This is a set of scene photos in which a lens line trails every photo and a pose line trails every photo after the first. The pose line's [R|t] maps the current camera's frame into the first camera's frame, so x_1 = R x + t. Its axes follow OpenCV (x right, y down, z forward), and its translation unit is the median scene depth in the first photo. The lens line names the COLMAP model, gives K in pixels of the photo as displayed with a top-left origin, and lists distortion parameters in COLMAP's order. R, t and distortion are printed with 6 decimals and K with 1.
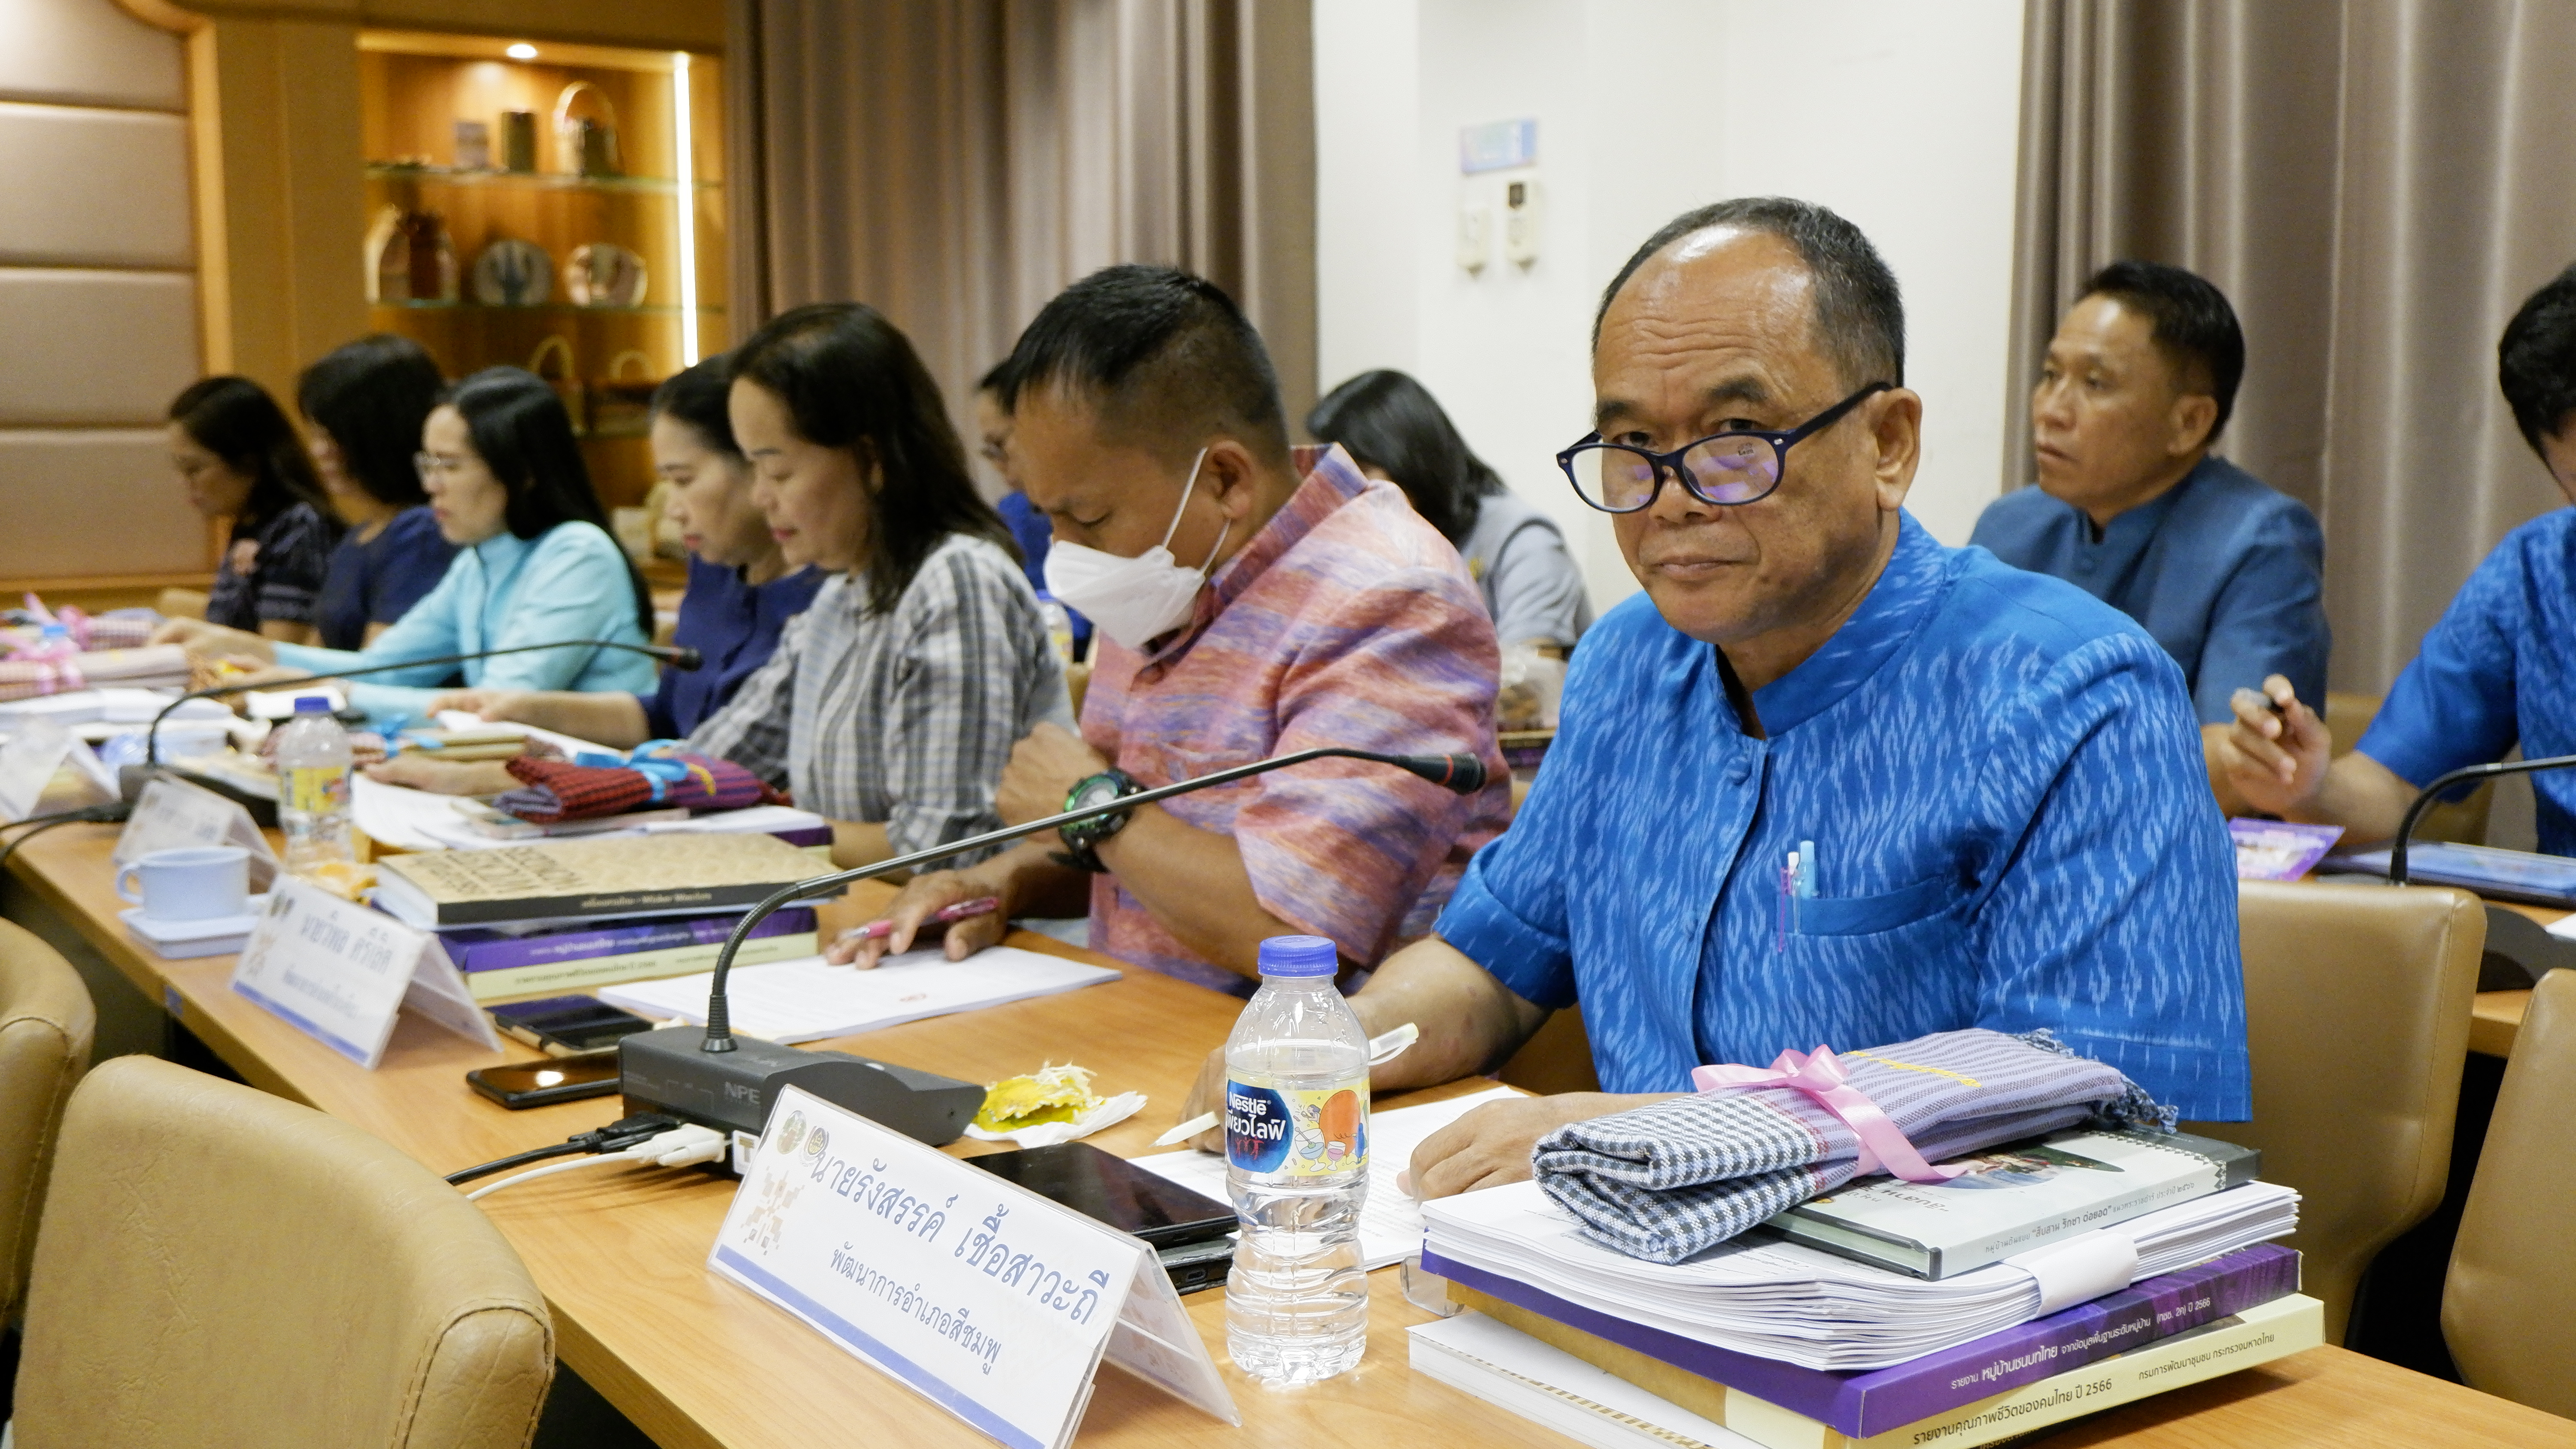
lens RADIAL K [[2572.4, 0, 1271.5], [0, 2572.4, 722.0], [0, 0, 1]] dist [-0.025176, 0.000000]
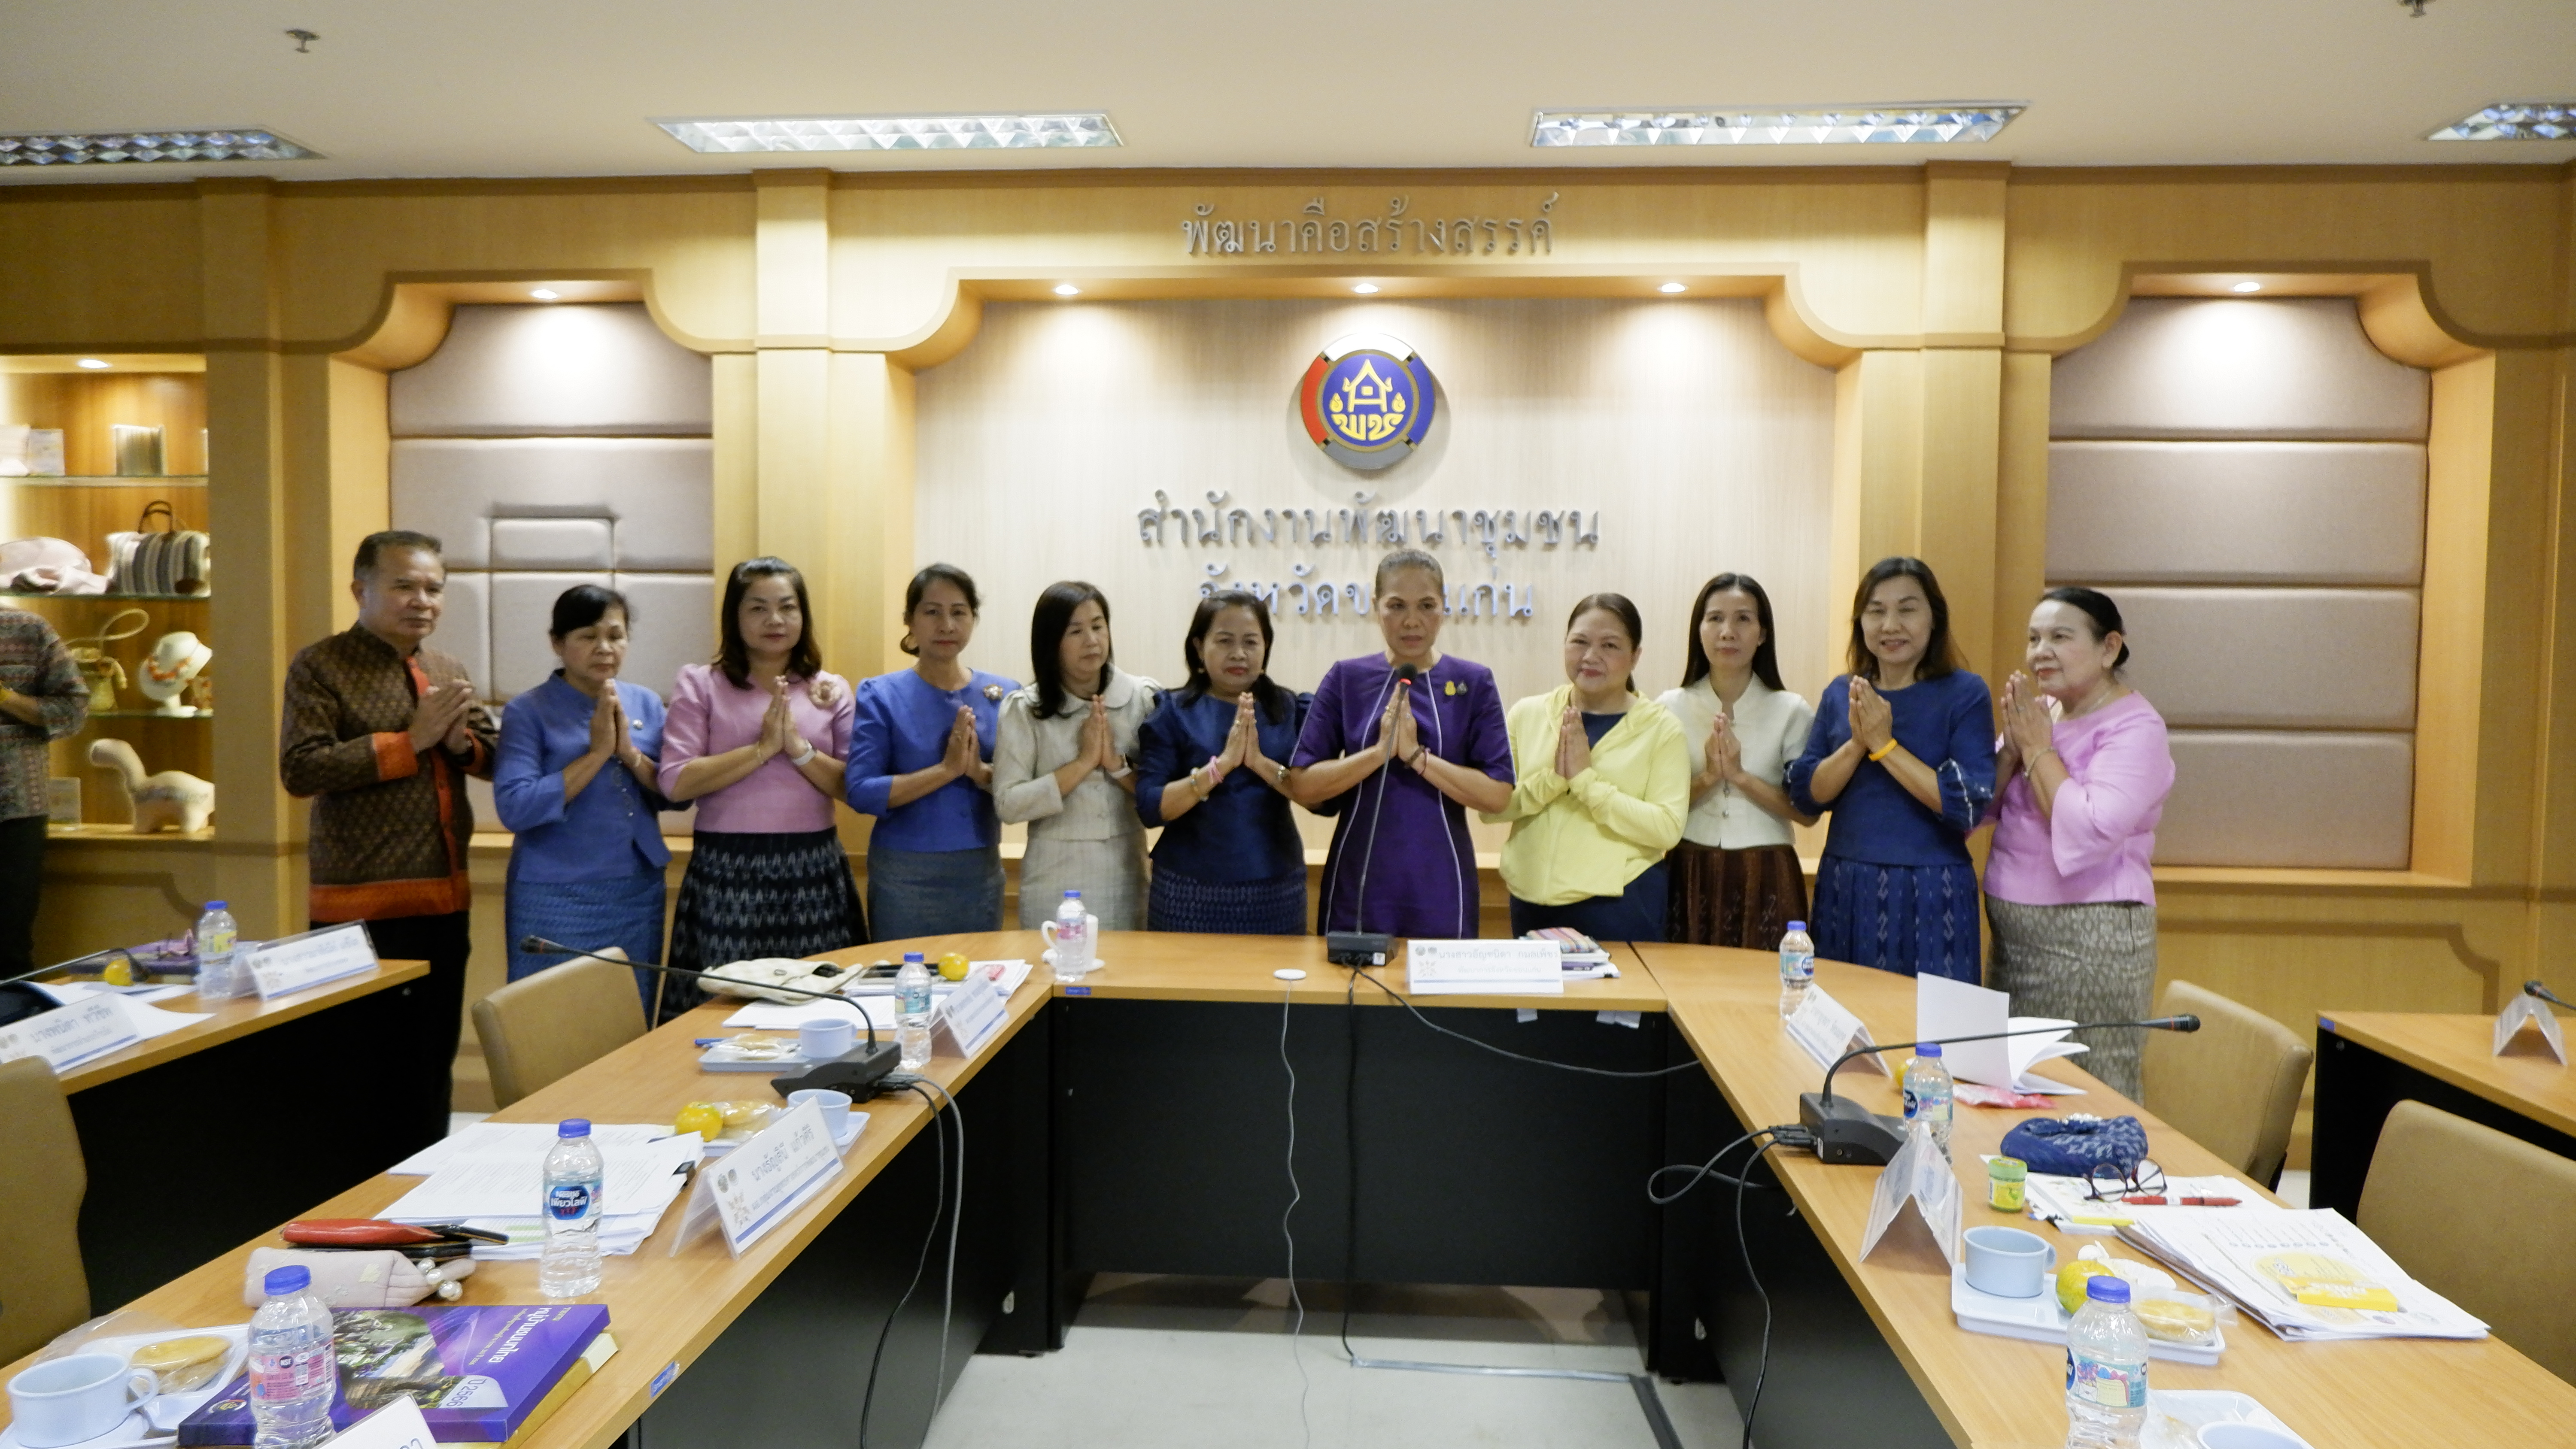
lens RADIAL K [[1700.6, 0, 1294.4], [0, 1700.6, 719.0], [0, 0, 1]] dist [-0.012812, 0.006900]
pose [[0.777519, 0.045709, -0.627196, -0.328929], [-0.085413, 0.995789, -0.033313, -0.056000], [0.623032, 0.079472, 0.778148, 0.157685]]
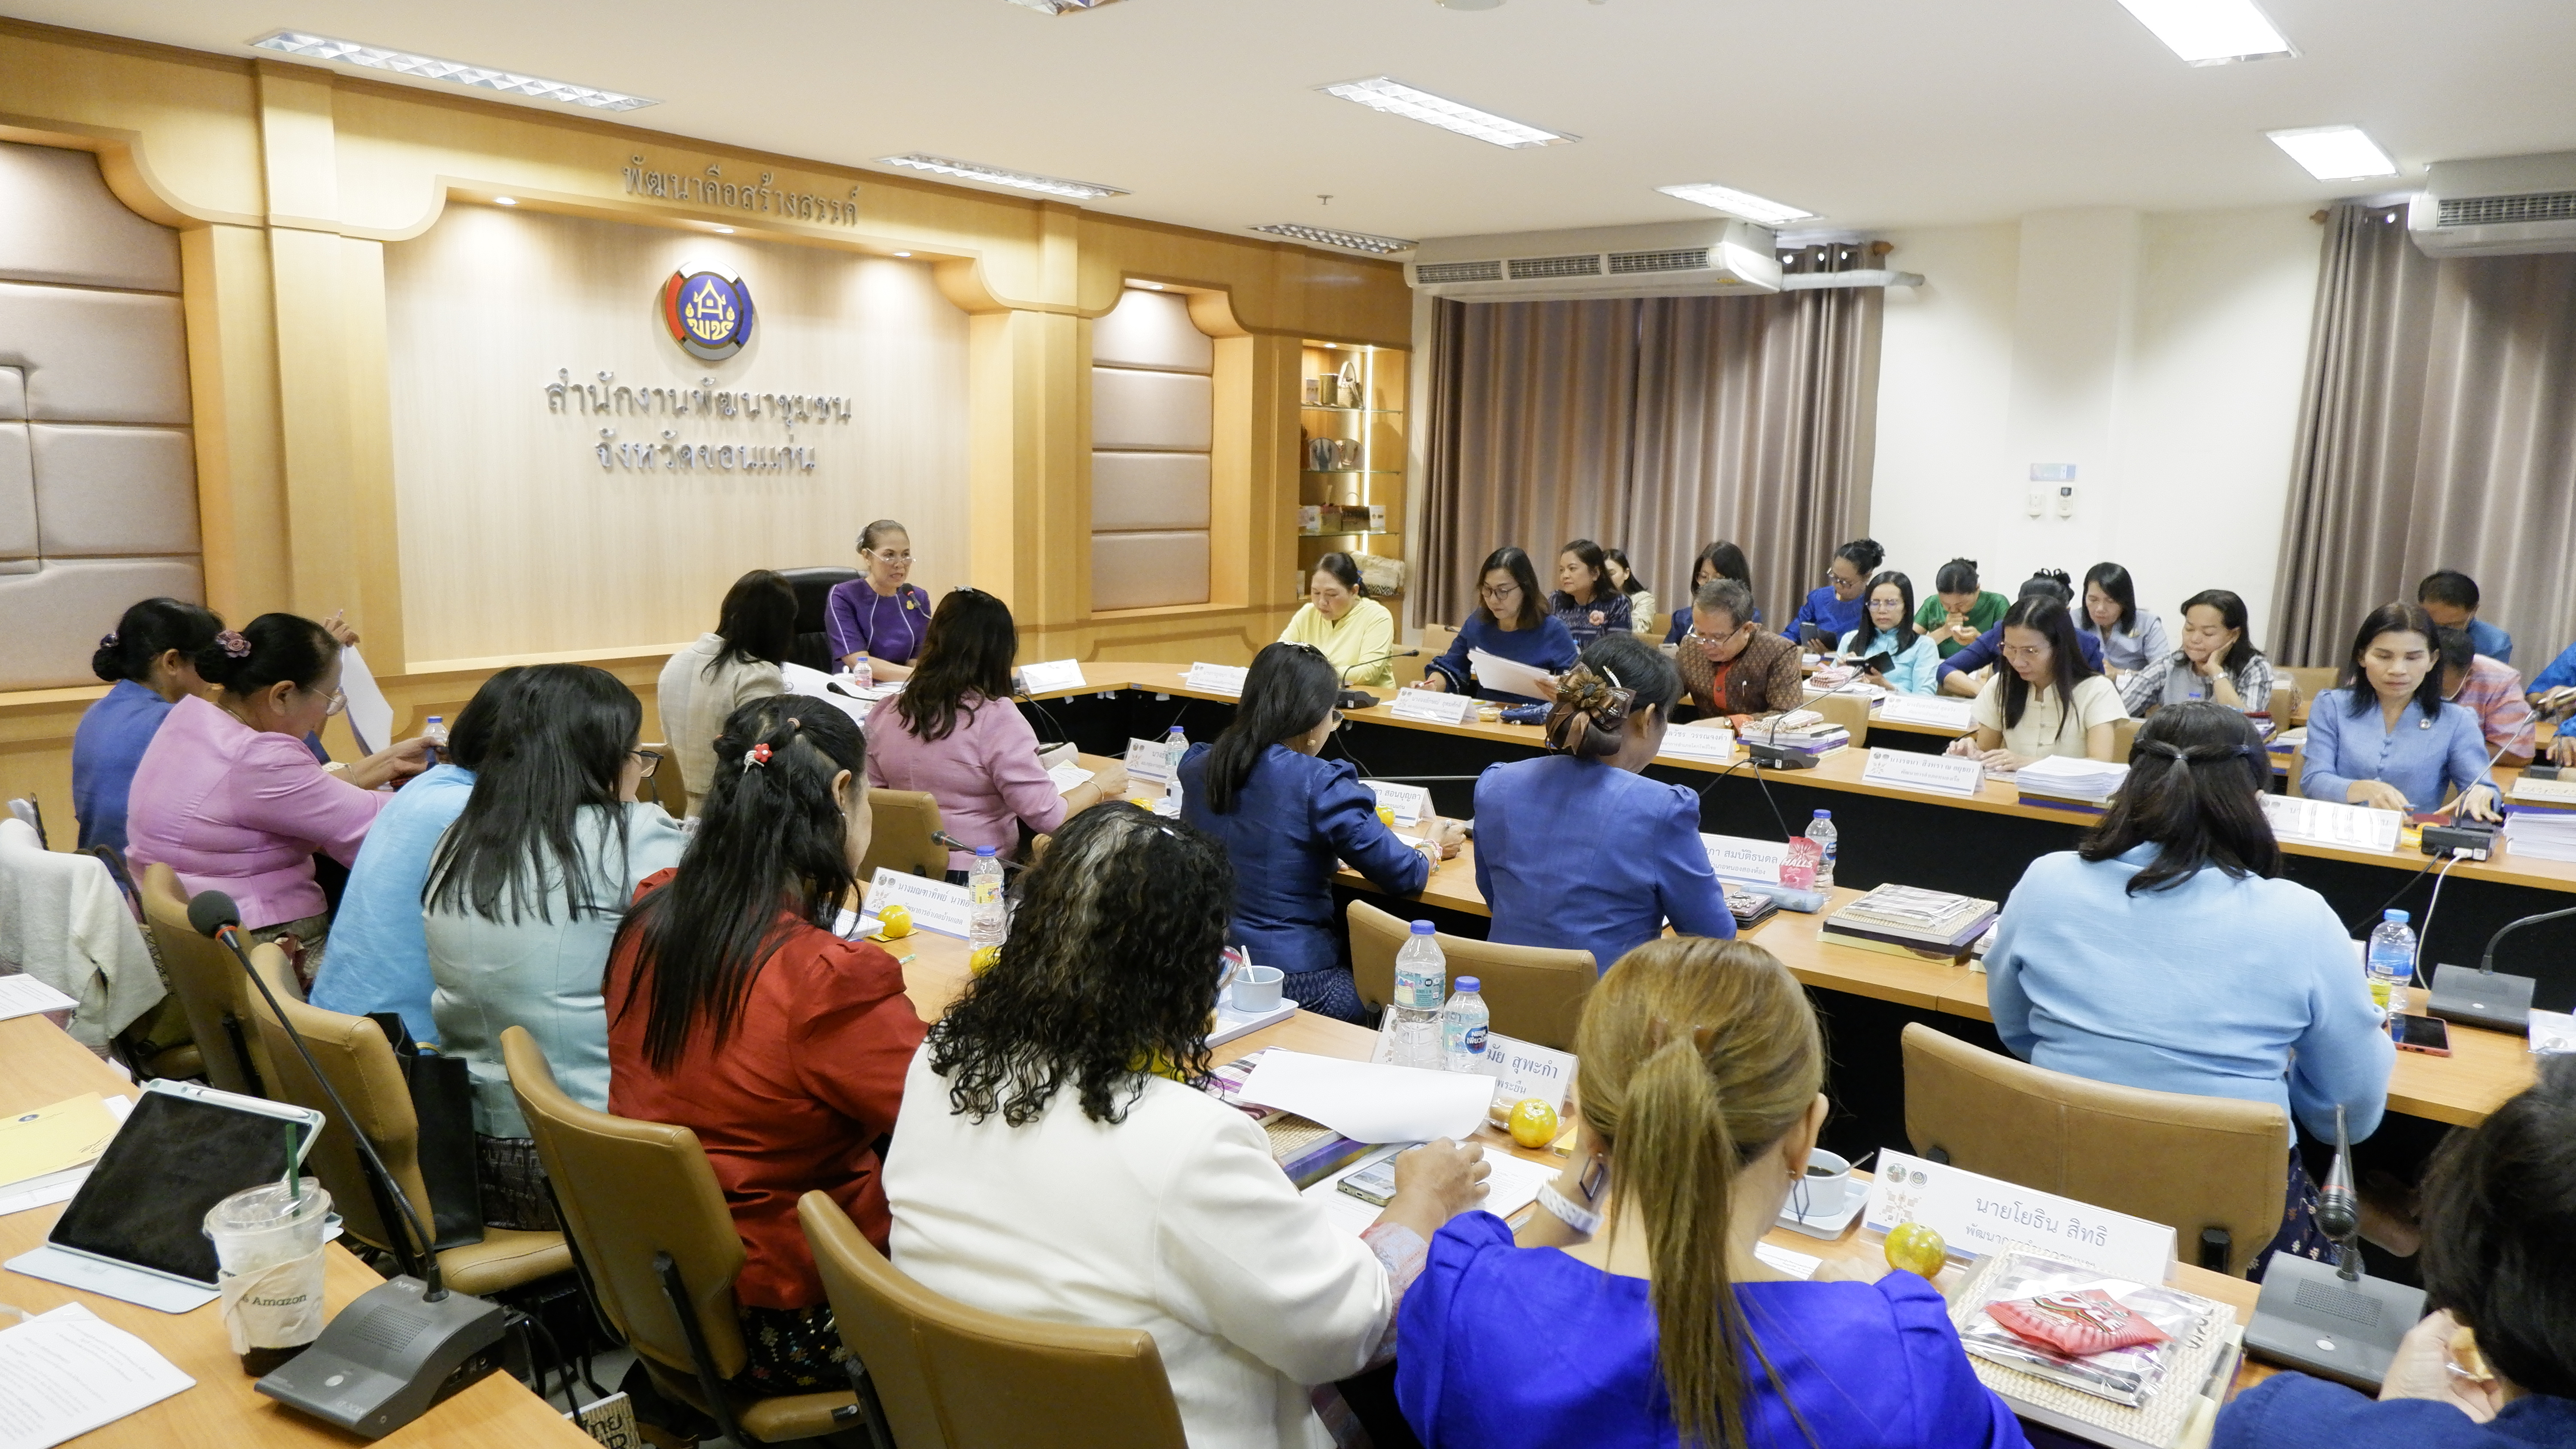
lens RADIAL K [[1700.6, 0, 1290.8], [0, 1700.6, 728.5], [0, 0, 1]] dist [-0.012812, 0.006900]
pose [[0.963695, -0.013587, 0.266660, -0.695573], [0.001344, 0.998939, 0.046039, -0.020144], [-0.267002, -0.044009, 0.962690, -0.310272]]
